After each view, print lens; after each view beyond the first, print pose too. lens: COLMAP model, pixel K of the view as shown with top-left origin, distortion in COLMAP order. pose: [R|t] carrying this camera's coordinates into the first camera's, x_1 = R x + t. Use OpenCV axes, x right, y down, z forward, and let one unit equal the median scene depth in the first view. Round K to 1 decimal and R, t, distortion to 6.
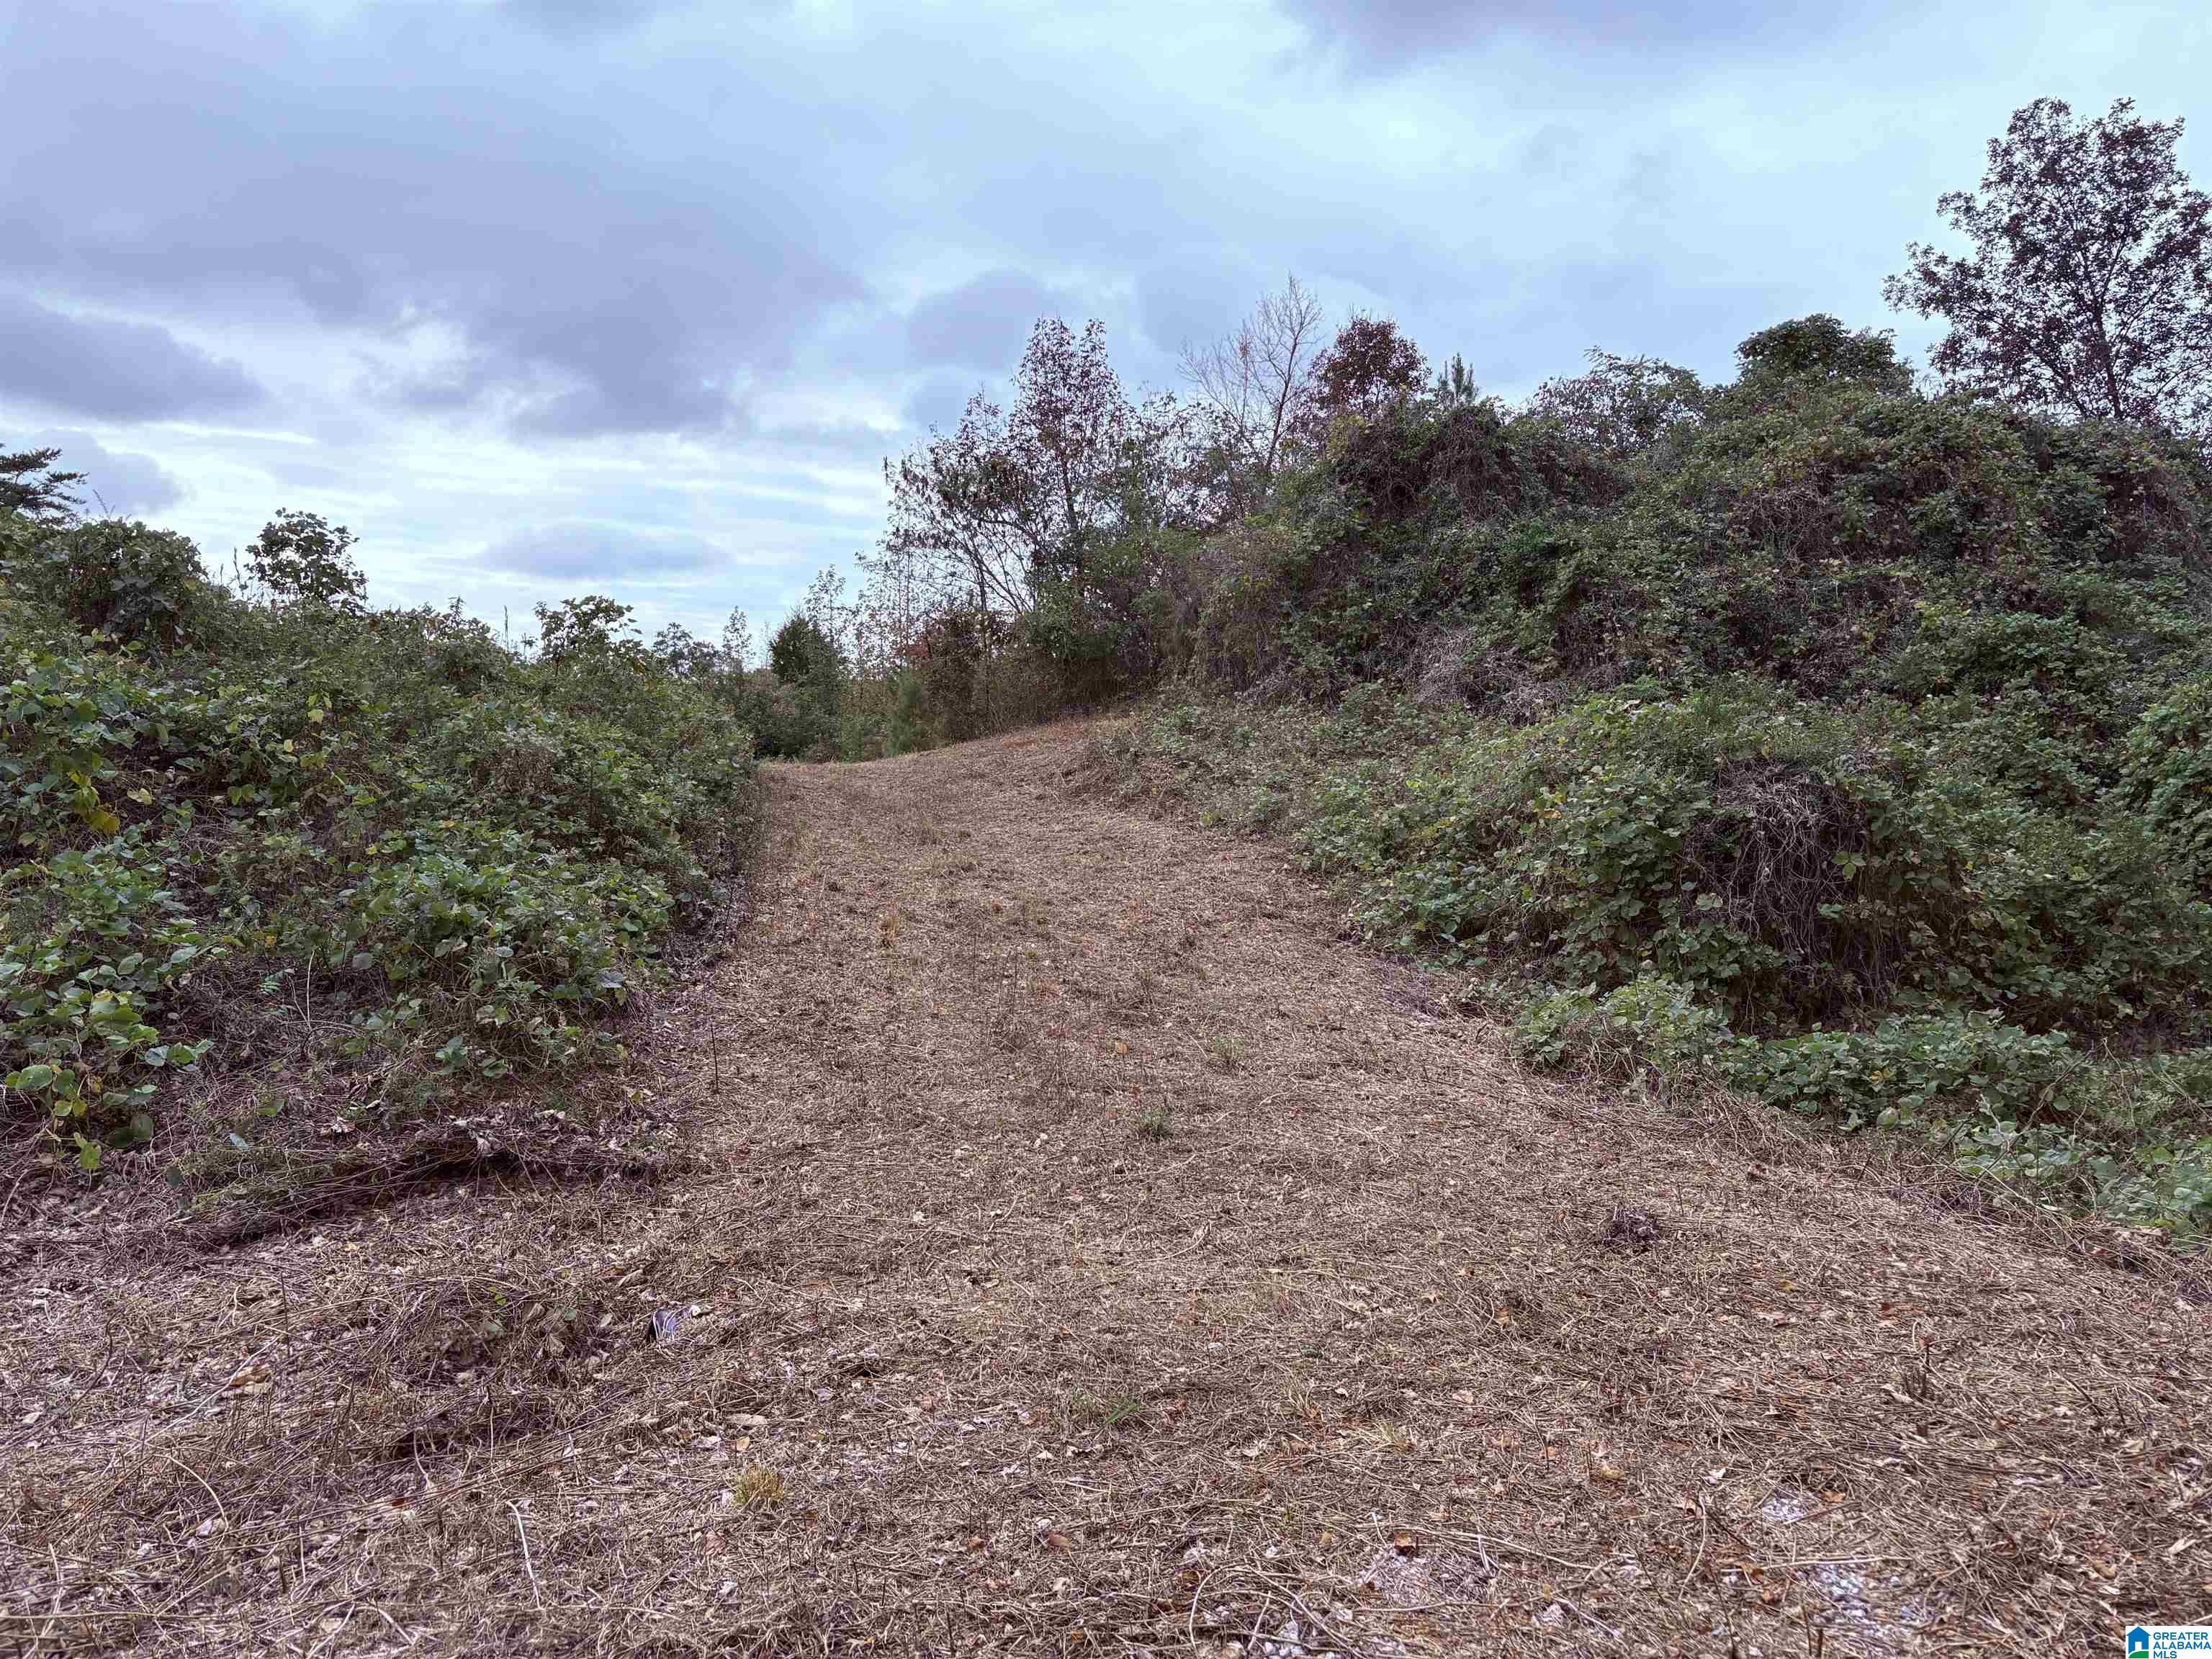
lens RADIAL K [[1670.2, 0, 1104.7], [0, 1670.2, 831.4], [0, 0, 1]] dist [-0.023780, -0.015981]
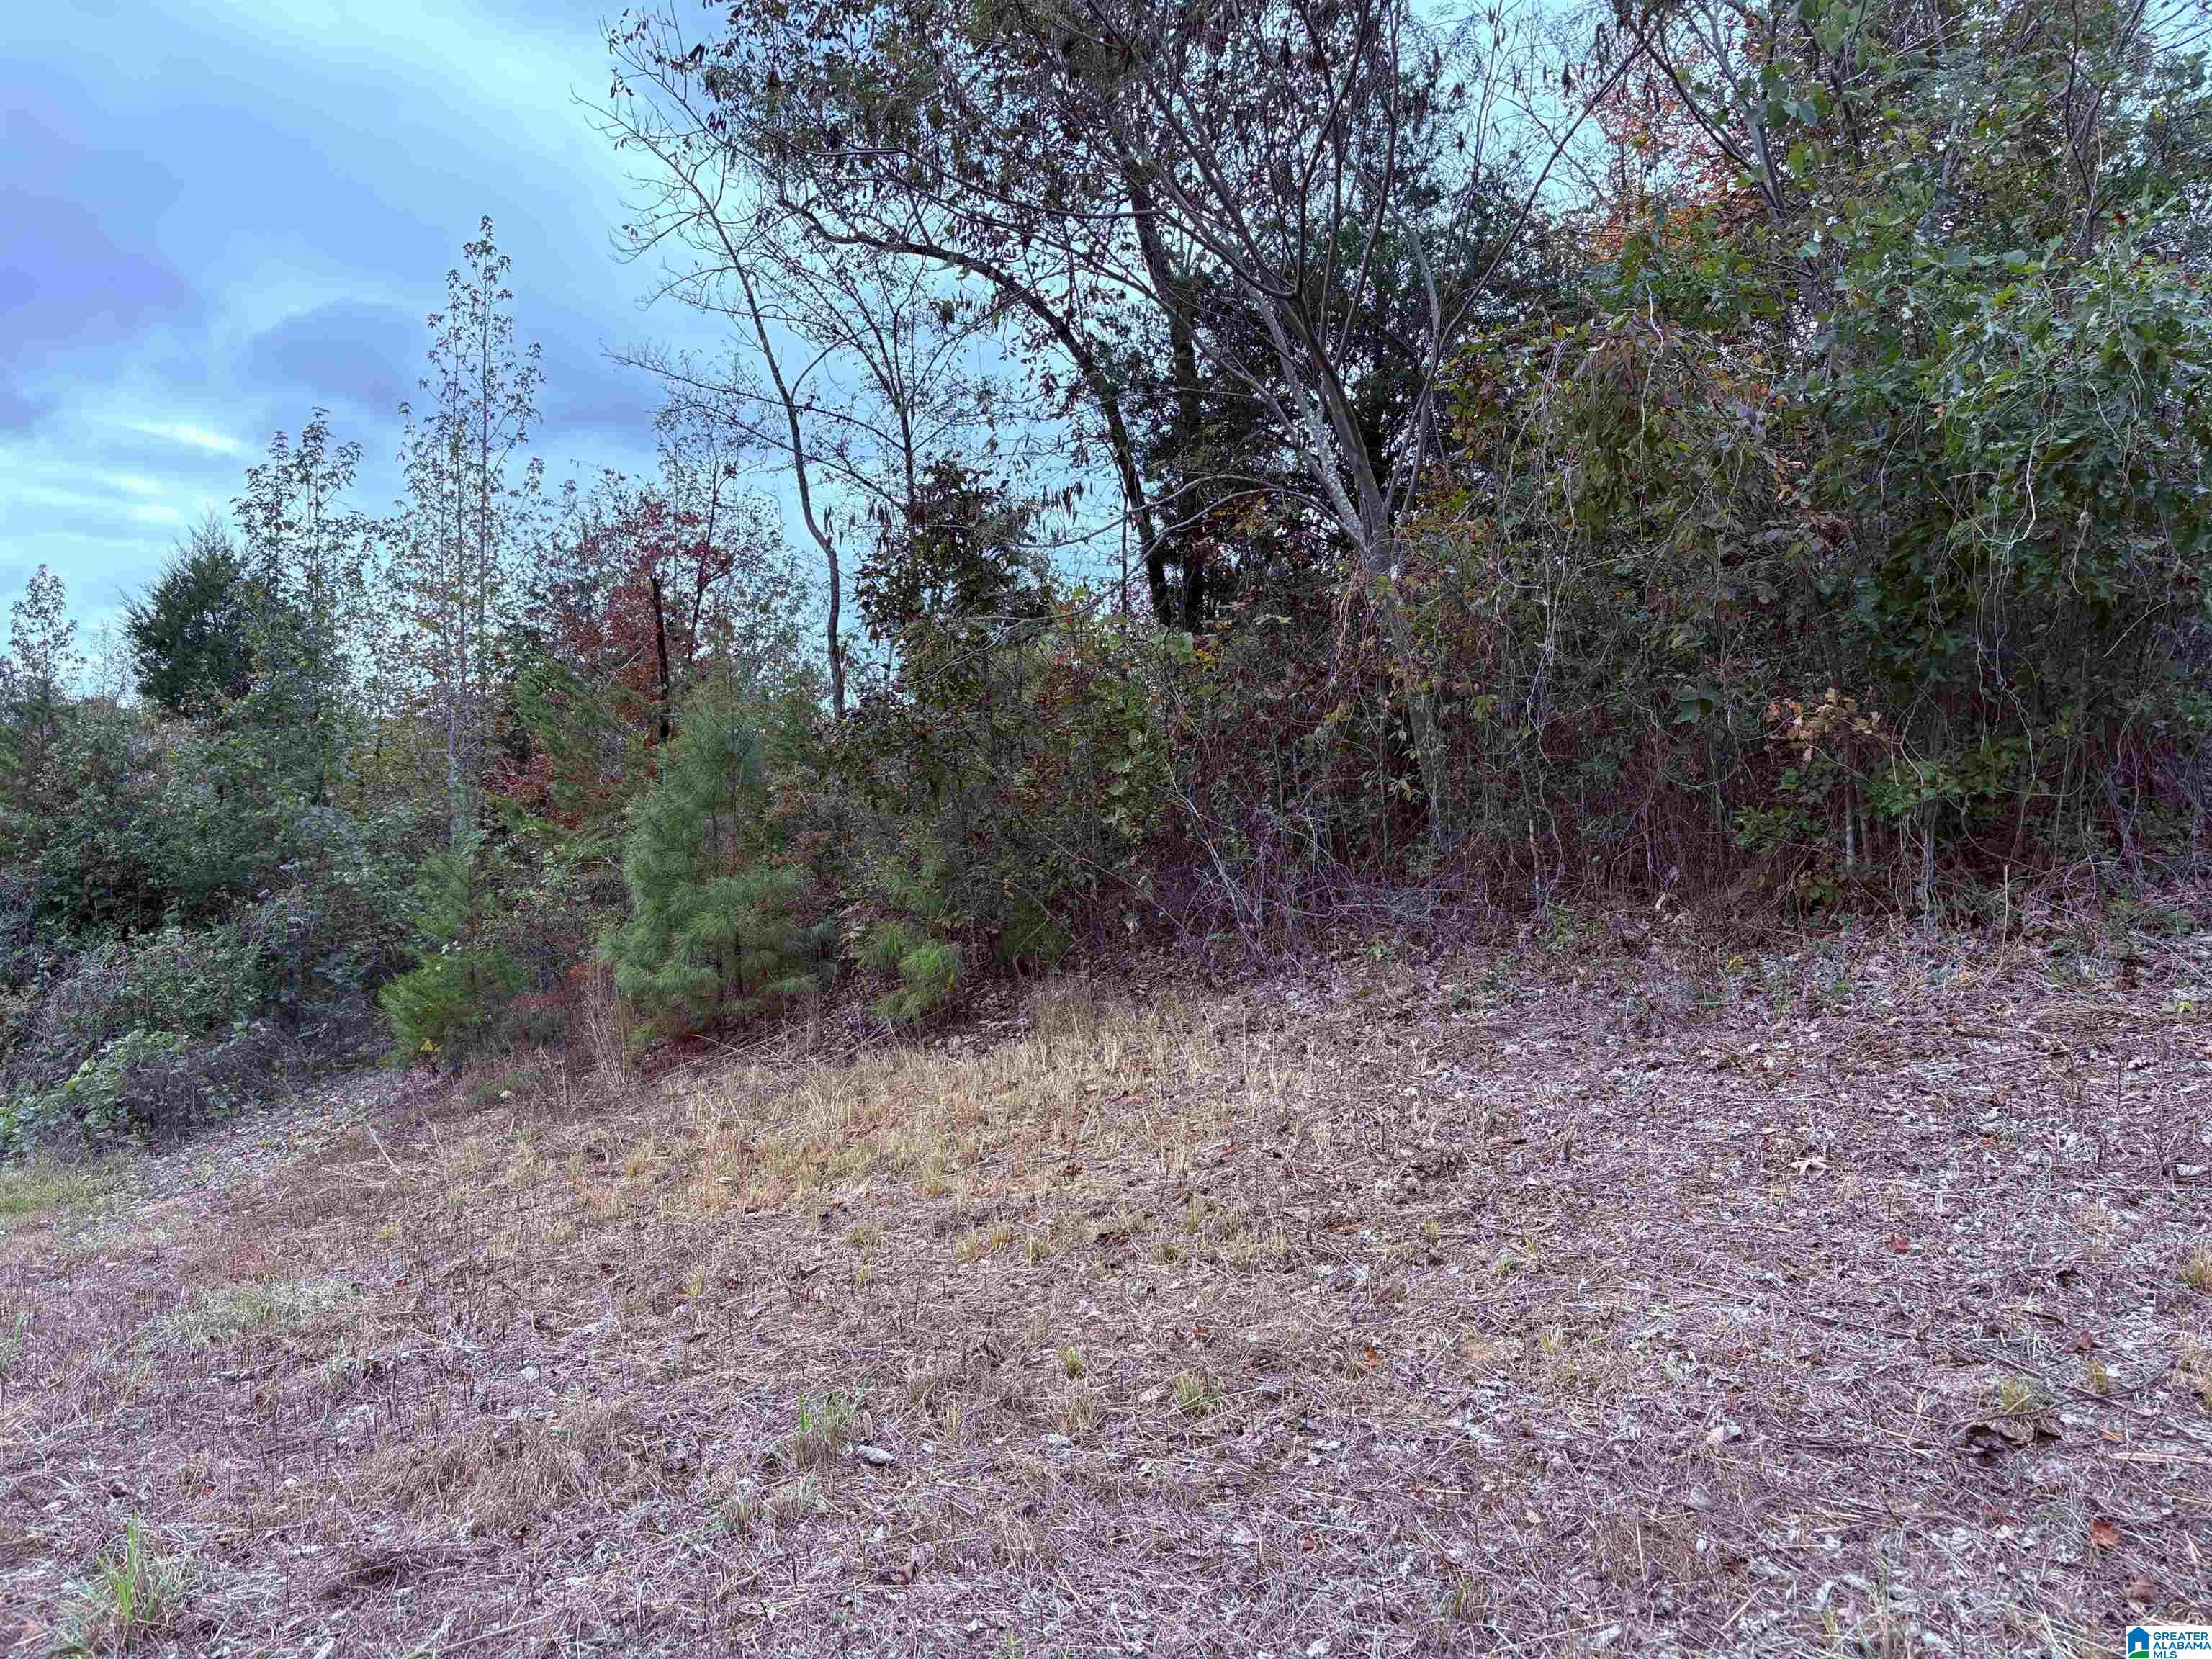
lens RADIAL K [[1652.9, 0, 1109.8], [0, 1652.9, 837.1], [0, 0, 1]] dist [0.038533, -0.040582]
pose [[0.941787, -0.011253, 0.336022, -0.118217], [0.021633, 0.999397, -0.027165, -0.046548], [-0.335513, 0.032853, 0.941462, 0.564815]]
